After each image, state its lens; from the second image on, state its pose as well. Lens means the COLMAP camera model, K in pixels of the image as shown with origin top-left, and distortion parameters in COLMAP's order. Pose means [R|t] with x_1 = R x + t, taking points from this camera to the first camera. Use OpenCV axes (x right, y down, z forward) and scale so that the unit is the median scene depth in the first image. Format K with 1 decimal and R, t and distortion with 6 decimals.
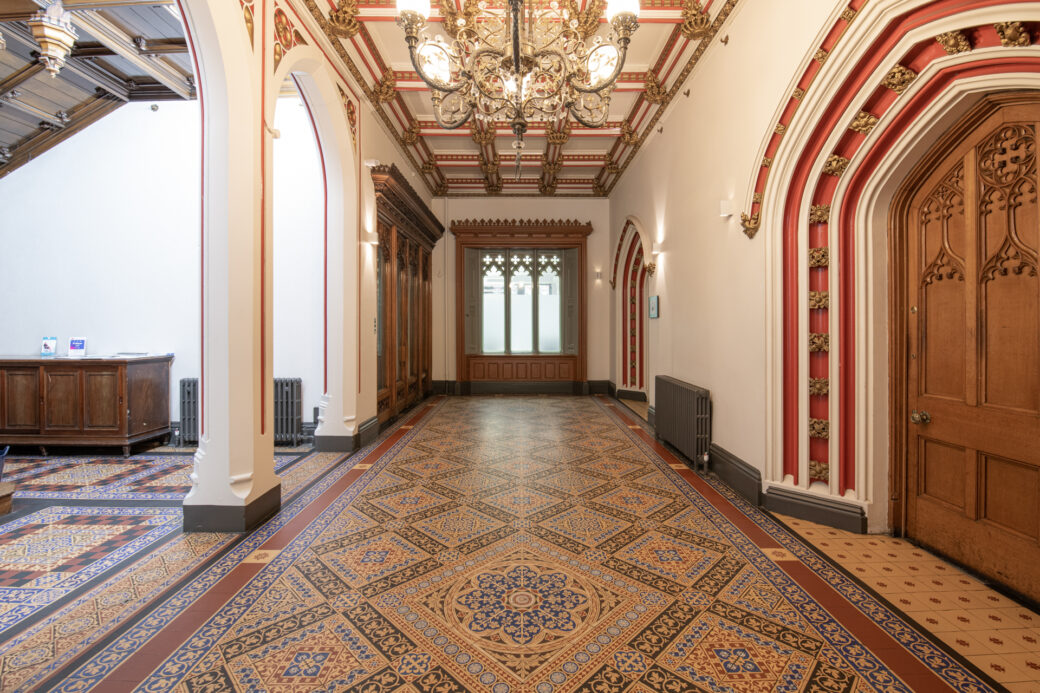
lens RADIAL K [[460.9, 0, 524.5], [0, 460.9, 328.1], [0, 0, 1]] dist [-0.001168, -0.010853]
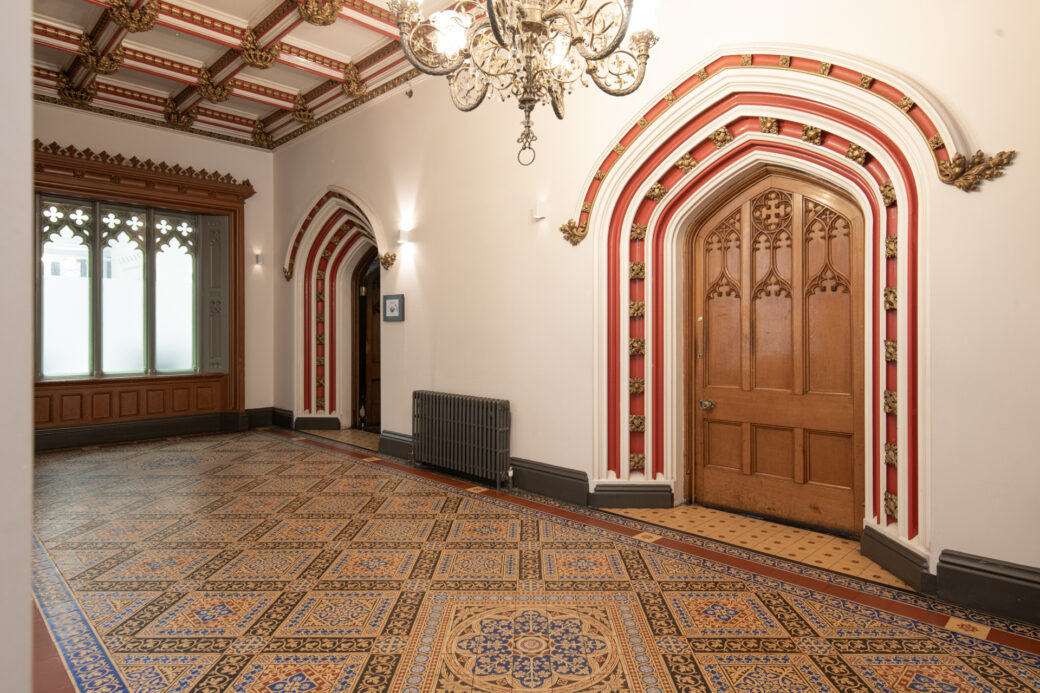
lens RADIAL K [[613.0, 0, 529.7], [0, 613.0, 334.2], [0, 0, 1]] dist [0.014618, -0.000717]
pose [[0.708551, -0.001214, 0.705658, -0.624109], [0.001208, 0.999999, 0.000508, 0.000362], [-0.705658, 0.000492, 0.708552, 0.131833]]
